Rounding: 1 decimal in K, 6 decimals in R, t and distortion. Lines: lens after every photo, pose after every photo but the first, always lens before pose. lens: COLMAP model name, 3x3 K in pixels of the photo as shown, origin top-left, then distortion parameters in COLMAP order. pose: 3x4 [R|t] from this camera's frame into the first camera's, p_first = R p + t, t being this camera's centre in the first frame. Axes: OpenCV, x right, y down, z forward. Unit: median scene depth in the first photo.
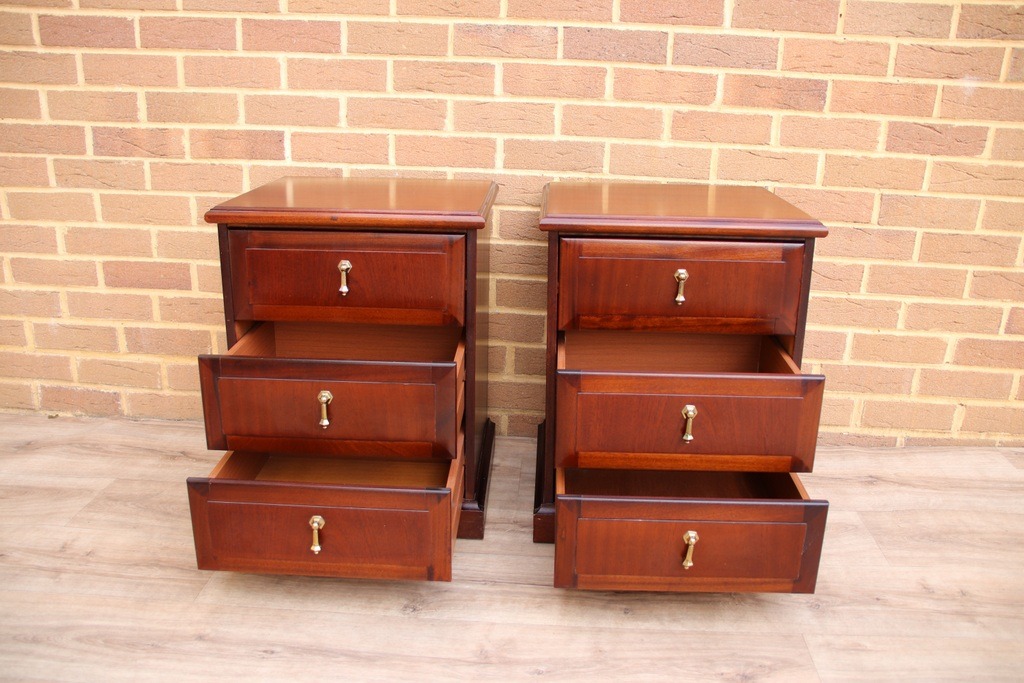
lens RADIAL K [[865.4, 0, 502.5], [0, 865.4, 349.9], [0, 0, 1]] dist [-0.099605, 0.097007]
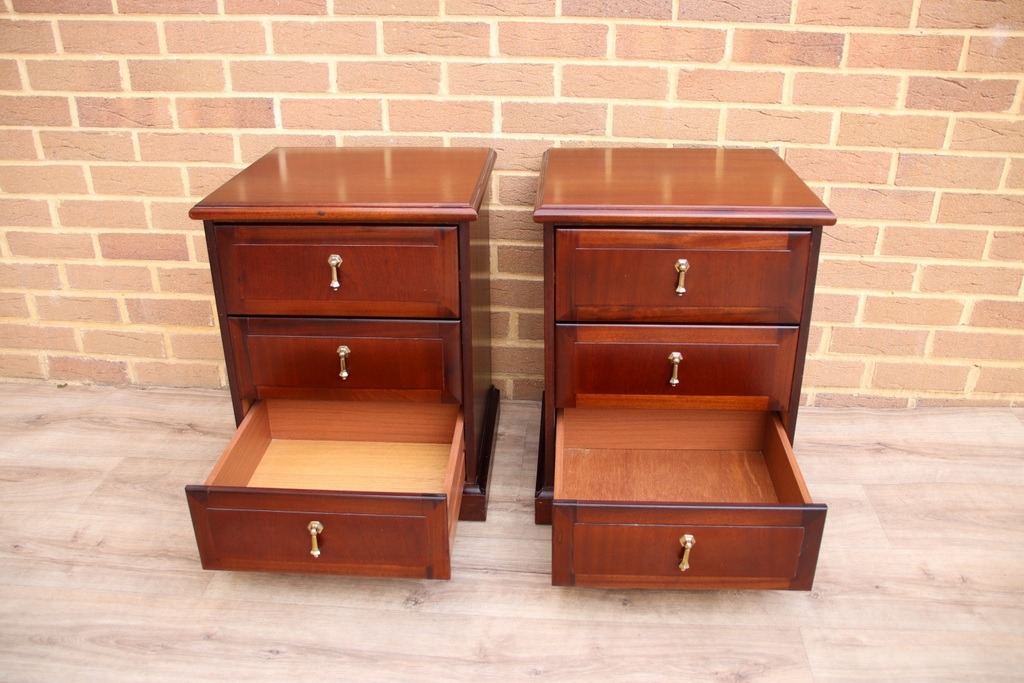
lens RADIAL K [[865.4, 0, 502.6], [0, 865.4, 346.8], [0, 0, 1]] dist [-0.099605, 0.097007]
pose [[0.999482, -0.016310, -0.027741, 0.025599], [0.019541, 0.992518, 0.120523, -0.092846], [0.025568, -0.121002, 0.992323, 0.021922]]
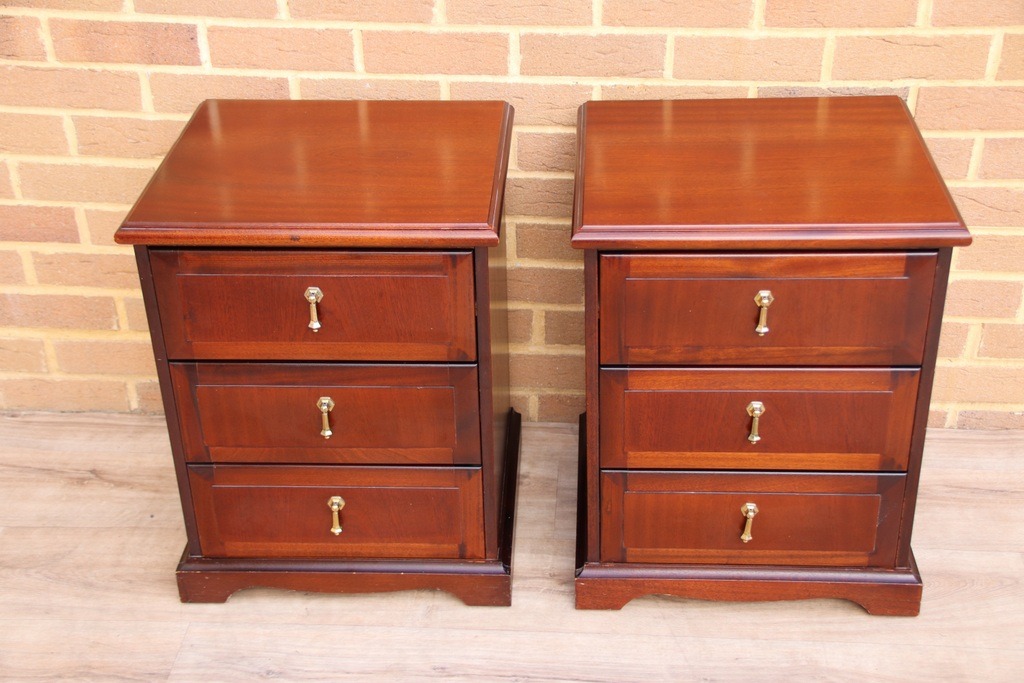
lens RADIAL K [[1368.9, 0, 509.1], [0, 1368.9, 351.0], [0, 0, 1]] dist [0.227694, 0.000000]
pose [[0.999251, -0.032645, -0.020760, 0.008128], [0.036463, 0.974035, 0.223441, -0.253142], [0.012927, -0.224030, 0.974496, -0.144523]]
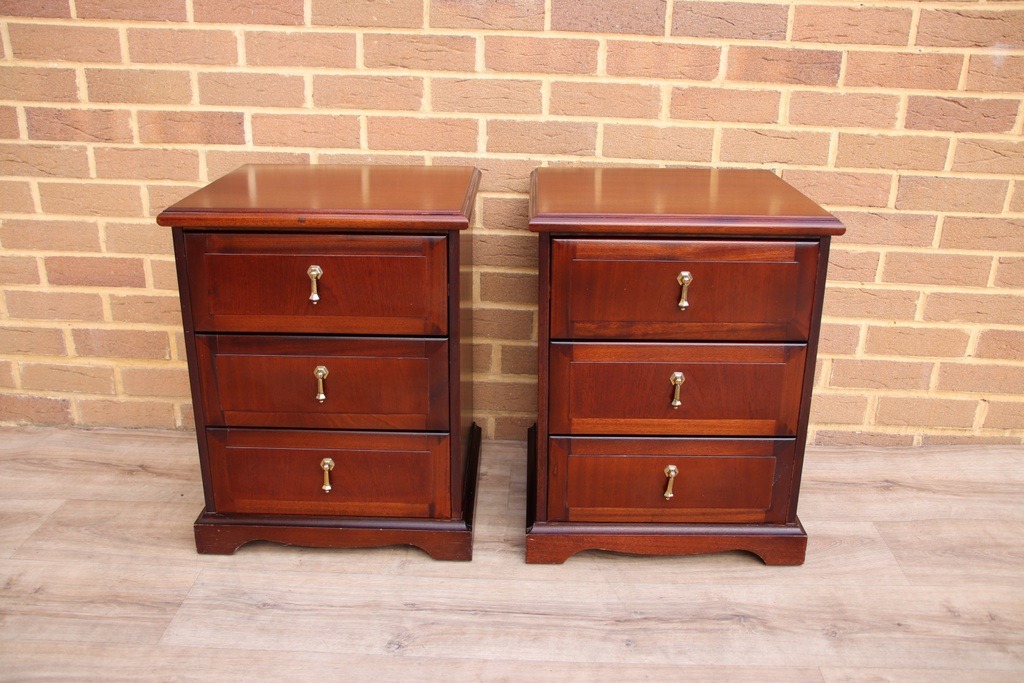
lens RADIAL K [[917.1, 0, 503.6], [0, 917.1, 349.5], [0, 0, 1]] dist [-0.076490, 0.126773]
pose [[0.999639, -0.015415, 0.022026, -0.005736], [0.014506, 0.999060, 0.040840, -0.042444], [-0.022635, -0.040506, 0.998923, 0.024410]]
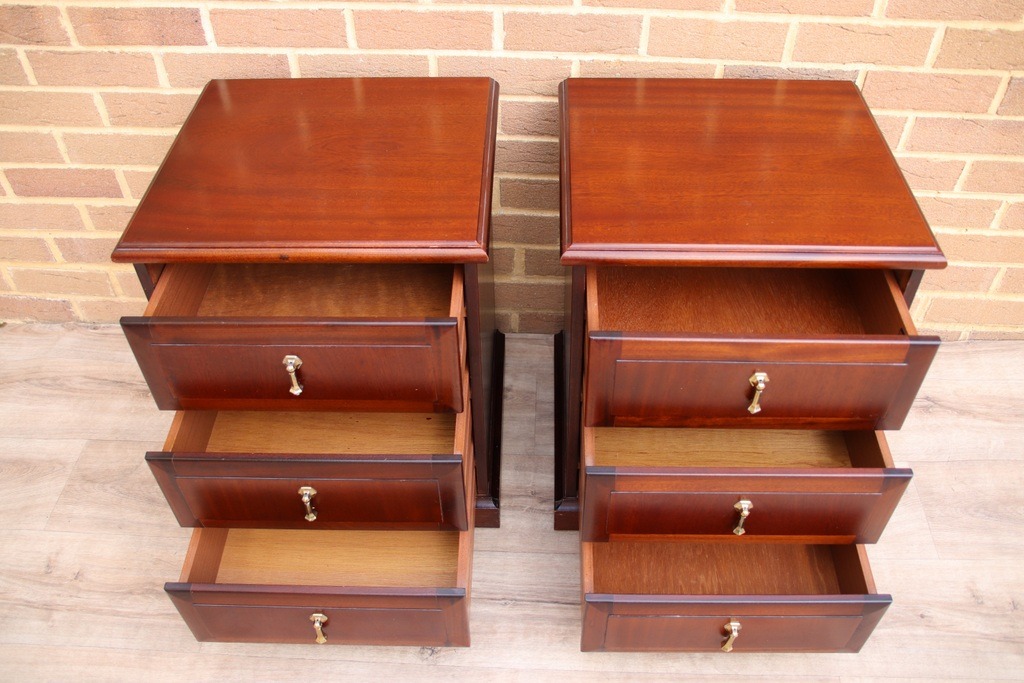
lens RADIAL K [[865.4, 0, 508.1], [0, 865.4, 349.1], [0, 0, 1]] dist [-0.099605, 0.097007]
pose [[0.999254, -0.038223, -0.005551, -0.001175], [0.036572, 0.890149, 0.454200, -0.328398], [-0.012420, -0.454064, 0.890882, 0.238709]]
